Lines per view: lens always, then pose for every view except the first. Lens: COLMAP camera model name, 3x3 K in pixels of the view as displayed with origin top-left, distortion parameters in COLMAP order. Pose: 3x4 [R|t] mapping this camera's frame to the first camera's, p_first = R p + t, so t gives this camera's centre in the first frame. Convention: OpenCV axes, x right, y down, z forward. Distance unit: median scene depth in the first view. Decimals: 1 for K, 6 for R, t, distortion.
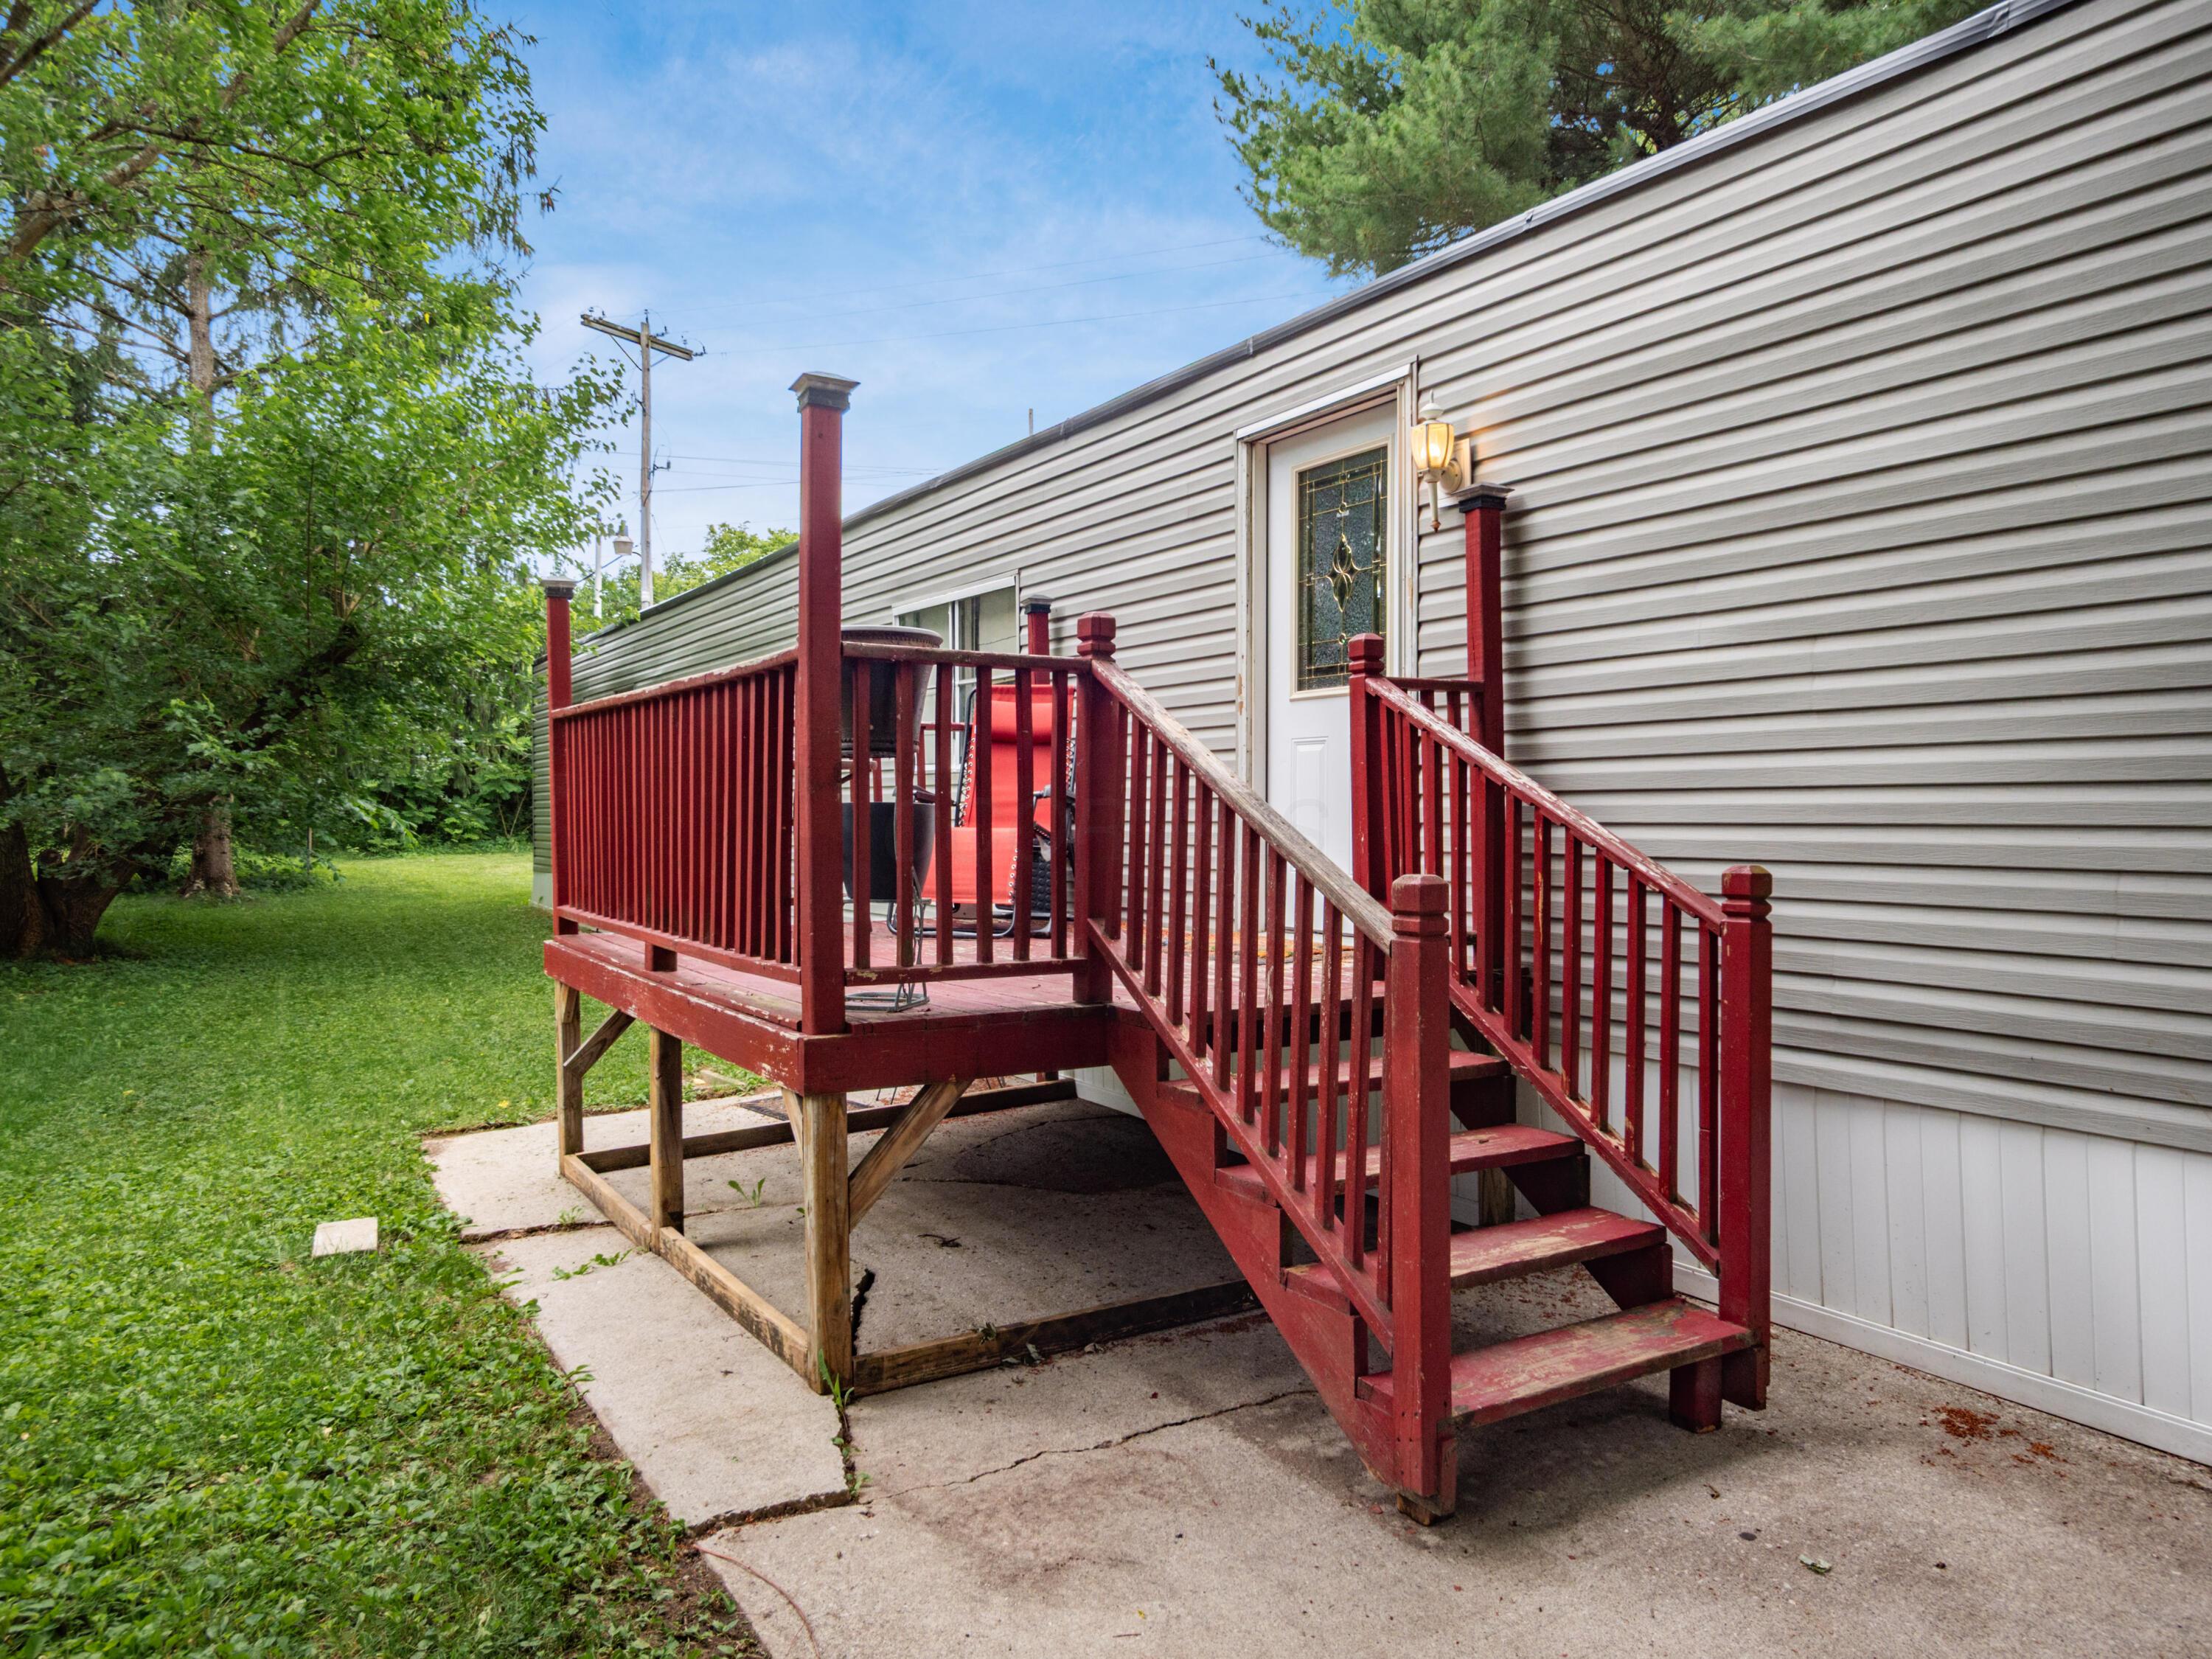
lens RADIAL K [[1401.0, 0, 1107.3], [0, 1401.0, 843.2], [0, 0, 1]] dist [-0.000892, 0.000305]
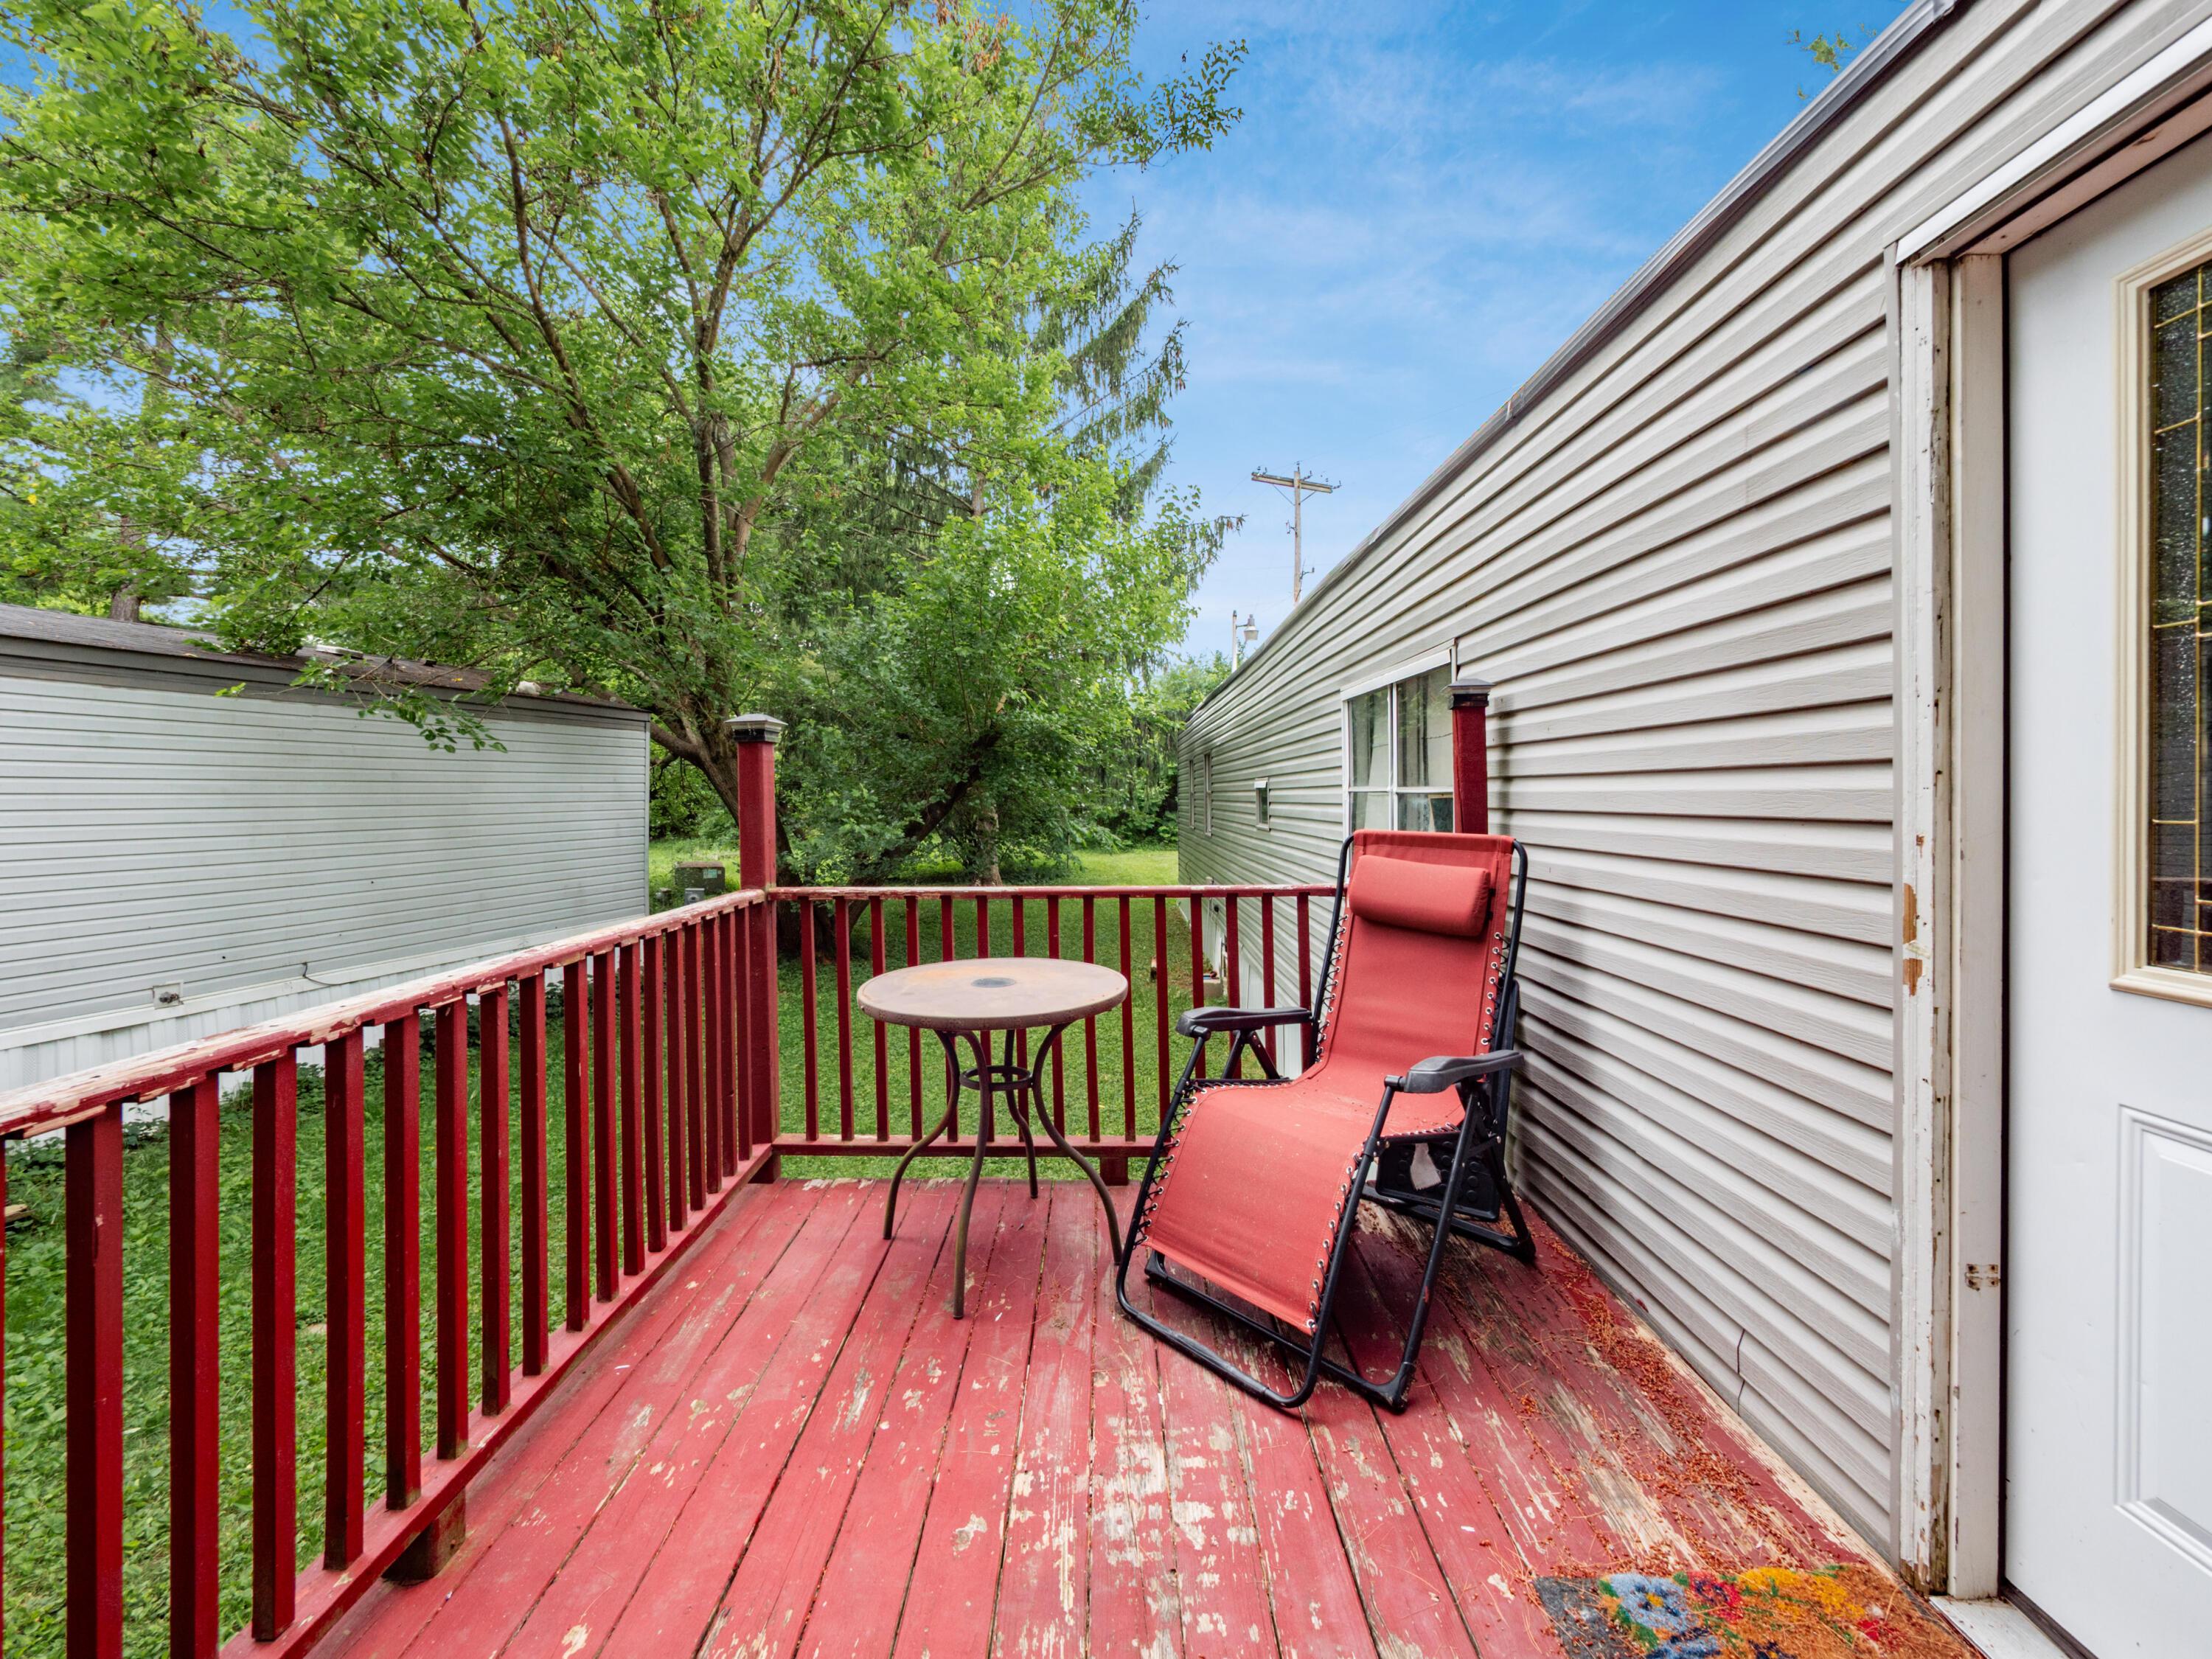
lens RADIAL K [[922.2, 0, 1125.1], [0, 922.2, 813.6], [0, 0, 1]] dist [-0.009454, -0.000076]
pose [[0.852141, 0.002158, -0.523307, 0.020180], [-0.003677, 0.999992, -0.001863, -0.063962], [0.523299, 0.003512, 0.852142, 0.314200]]
